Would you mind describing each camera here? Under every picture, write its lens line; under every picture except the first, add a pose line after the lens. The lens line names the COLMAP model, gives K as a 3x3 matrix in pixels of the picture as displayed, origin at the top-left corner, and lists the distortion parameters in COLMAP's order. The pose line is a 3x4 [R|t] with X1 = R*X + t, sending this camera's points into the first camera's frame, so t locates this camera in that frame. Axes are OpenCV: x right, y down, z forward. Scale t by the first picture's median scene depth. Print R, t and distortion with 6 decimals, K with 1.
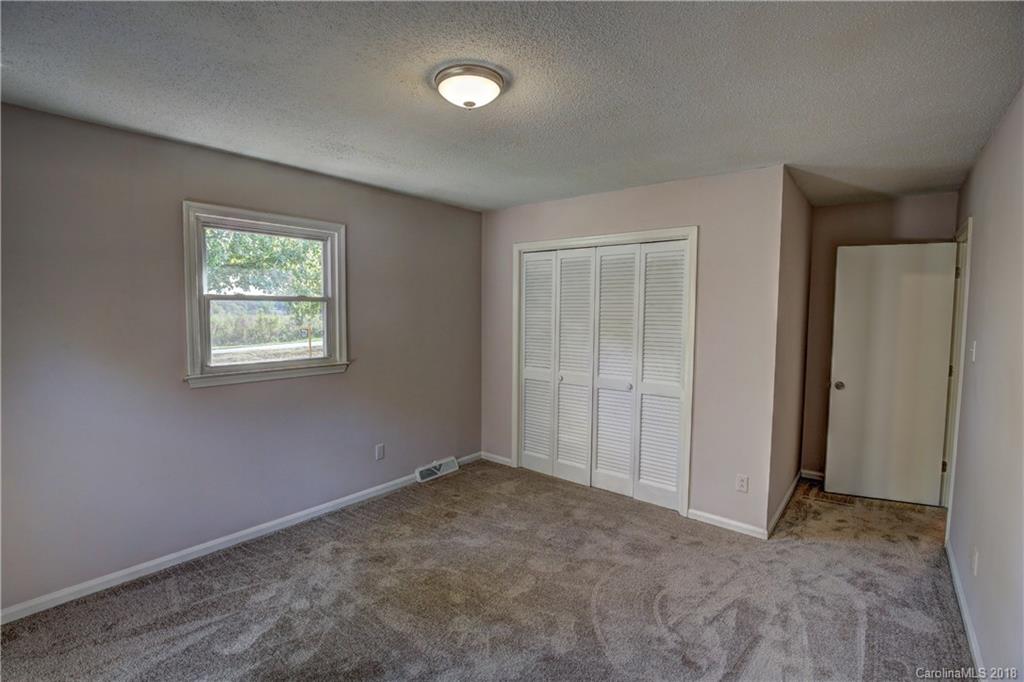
lens RADIAL K [[467.7, 0, 520.5], [0, 467.7, 346.1], [0, 0, 1]] dist [-0.029196, 0.003777]
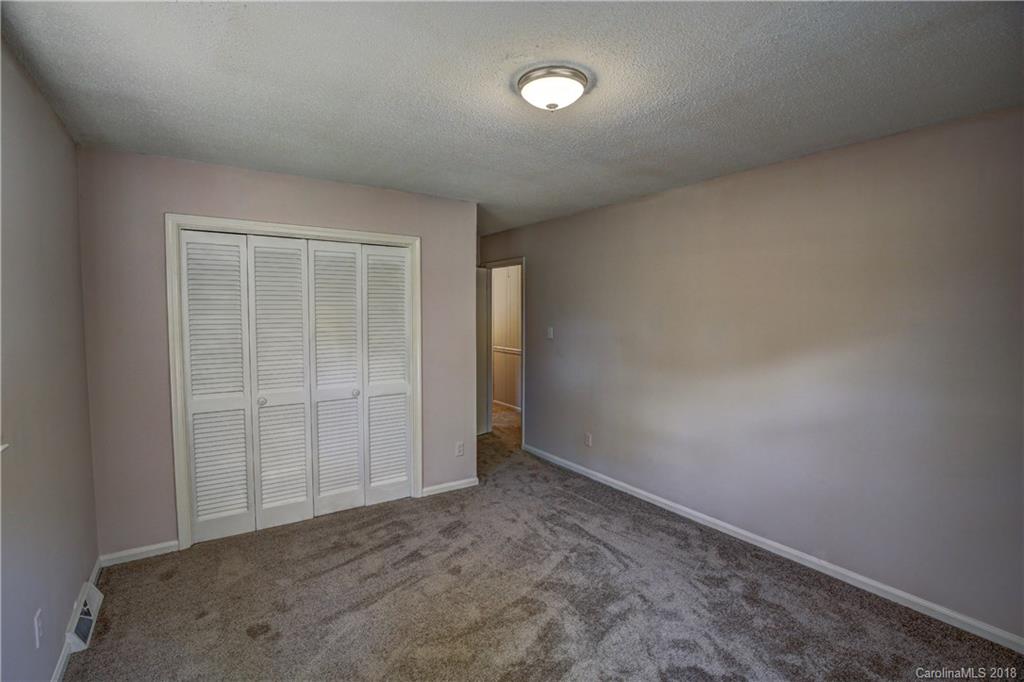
lens RADIAL K [[467.7, 0, 506.4], [0, 467.7, 346.1], [0, 0, 1]] dist [-0.029196, 0.003777]
pose [[0.297180, -0.081305, 0.951354, -0.578356], [0.072242, 0.995427, 0.062505, -0.045815], [-0.952085, 0.050153, 0.301694, 0.419549]]
